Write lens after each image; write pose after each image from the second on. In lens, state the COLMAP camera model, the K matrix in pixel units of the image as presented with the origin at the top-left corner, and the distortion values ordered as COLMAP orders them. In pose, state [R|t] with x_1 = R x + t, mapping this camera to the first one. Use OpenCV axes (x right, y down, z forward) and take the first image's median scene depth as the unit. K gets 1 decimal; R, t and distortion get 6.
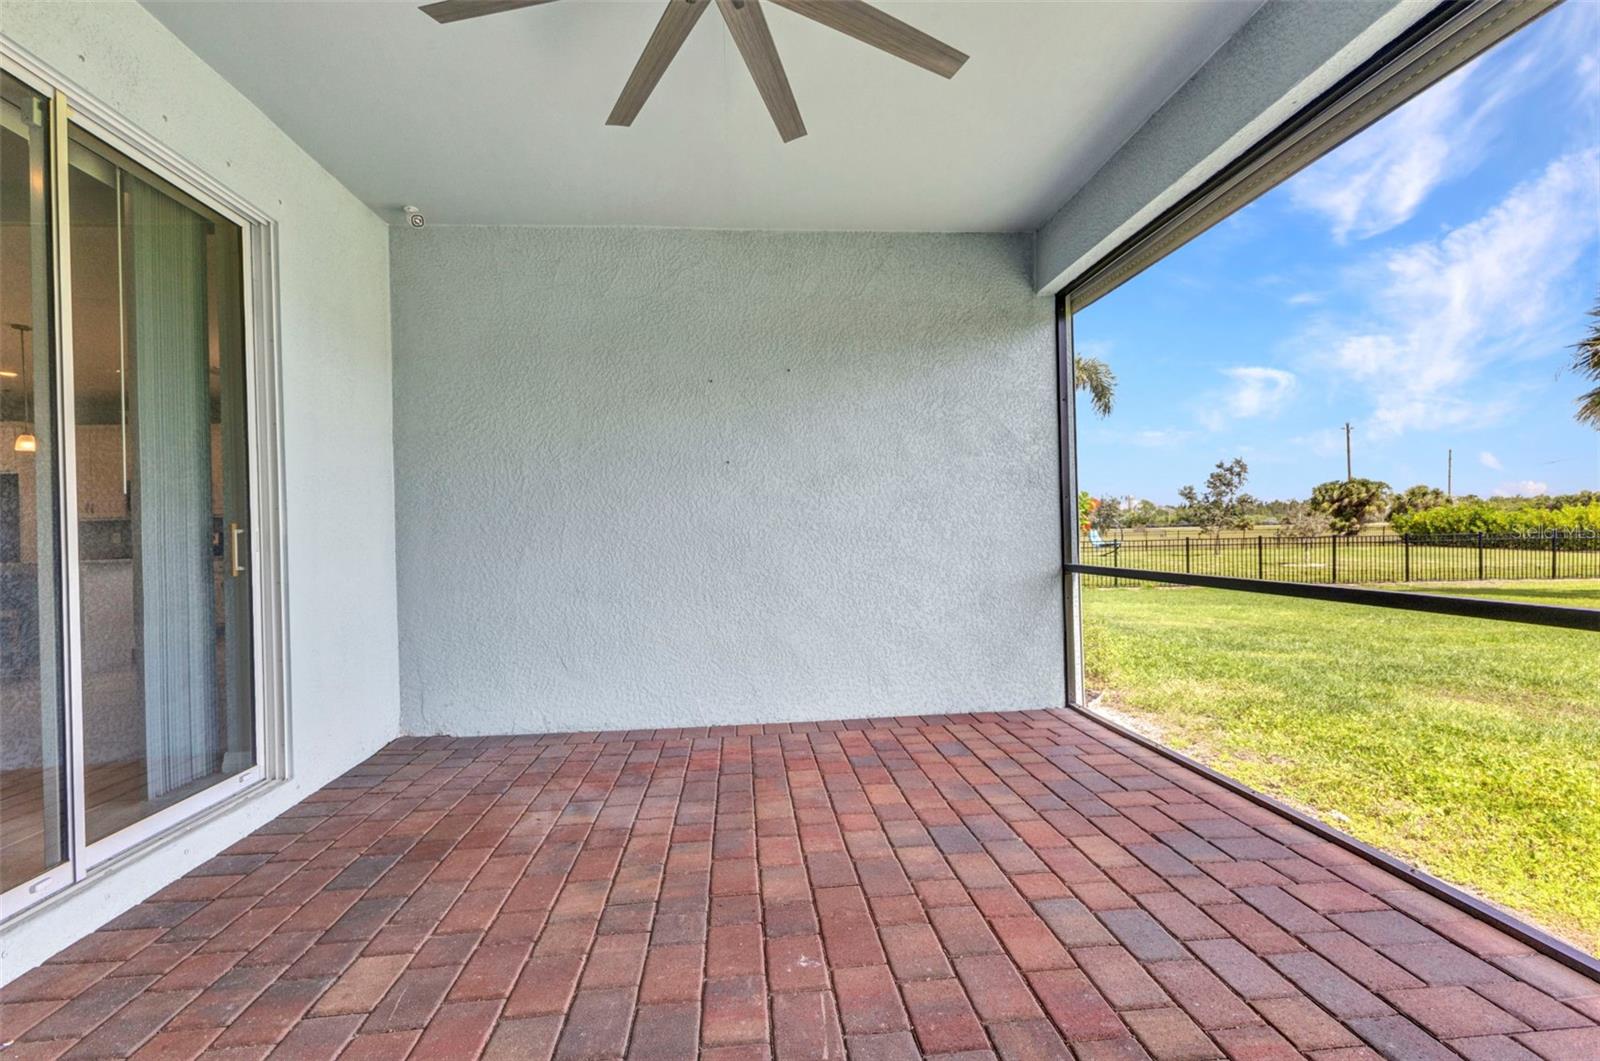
lens RADIAL K [[719.7, 0, 799.9], [0, 719.7, 532.7], [0, 0, 1]] dist [0.023506, -0.000161]
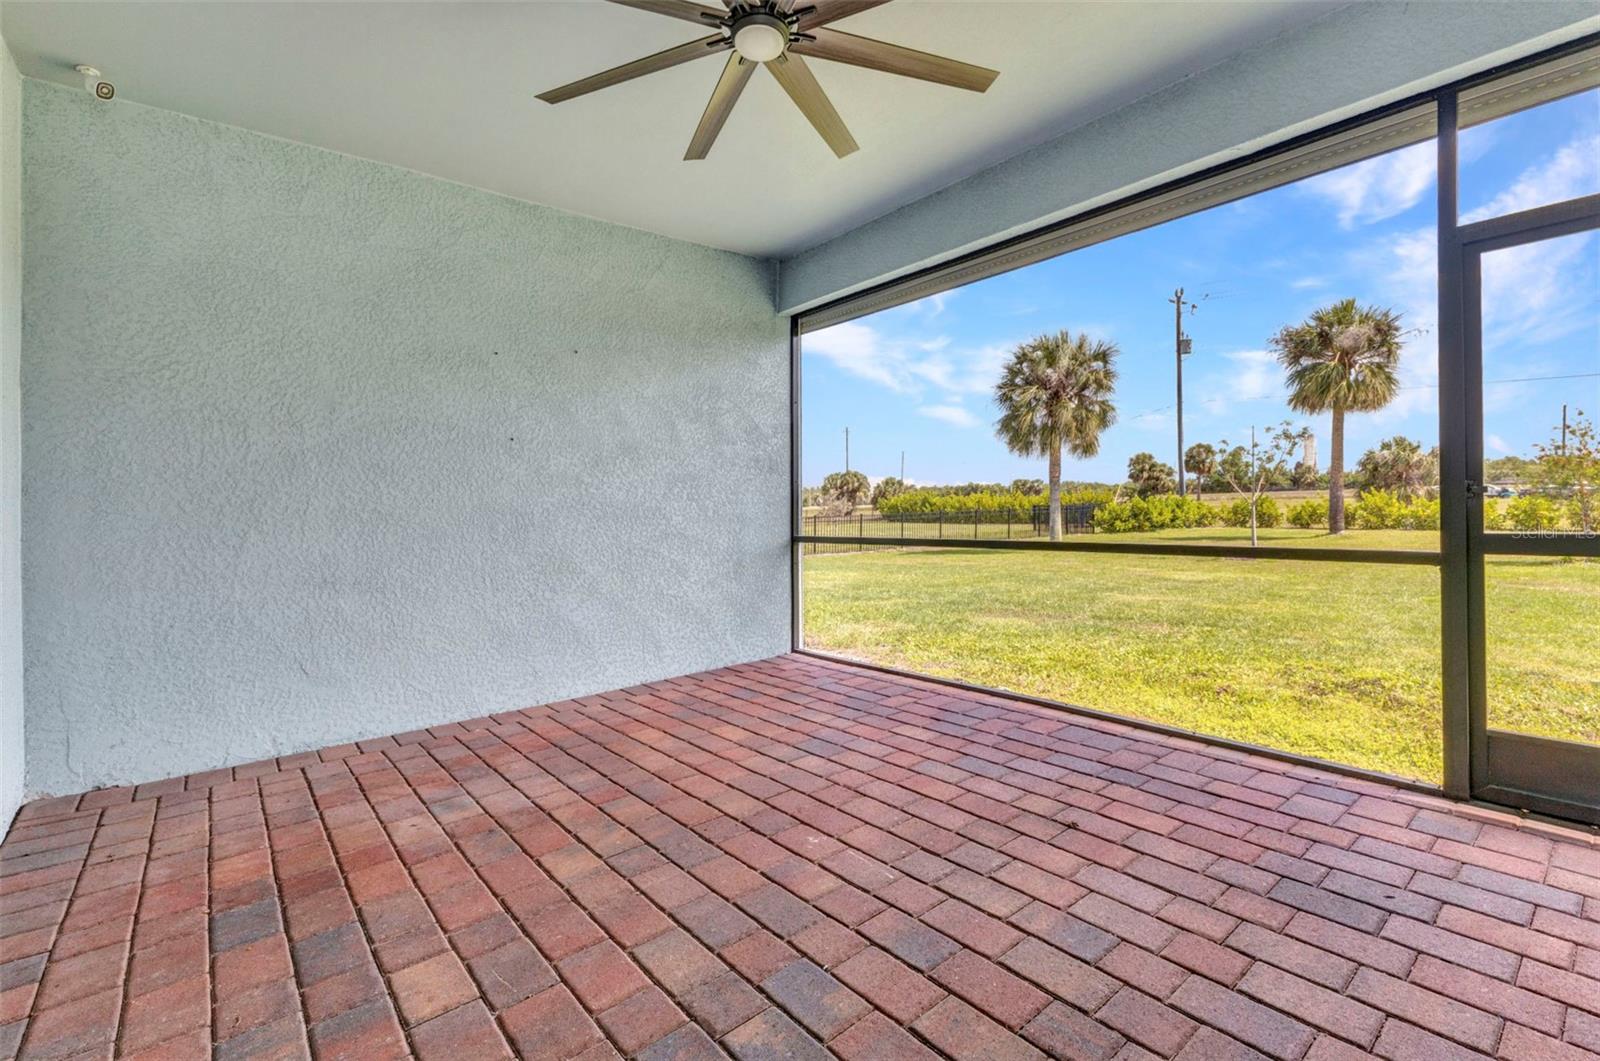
lens RADIAL K [[719.7, 0, 798.7], [0, 719.7, 521.6], [0, 0, 1]] dist [0.023506, -0.000161]
pose [[0.824678, -0.012866, 0.565456, -0.333986], [0.007905, 0.999906, 0.011222, 0.005260], [-0.565547, -0.004784, 0.824702, -0.018244]]
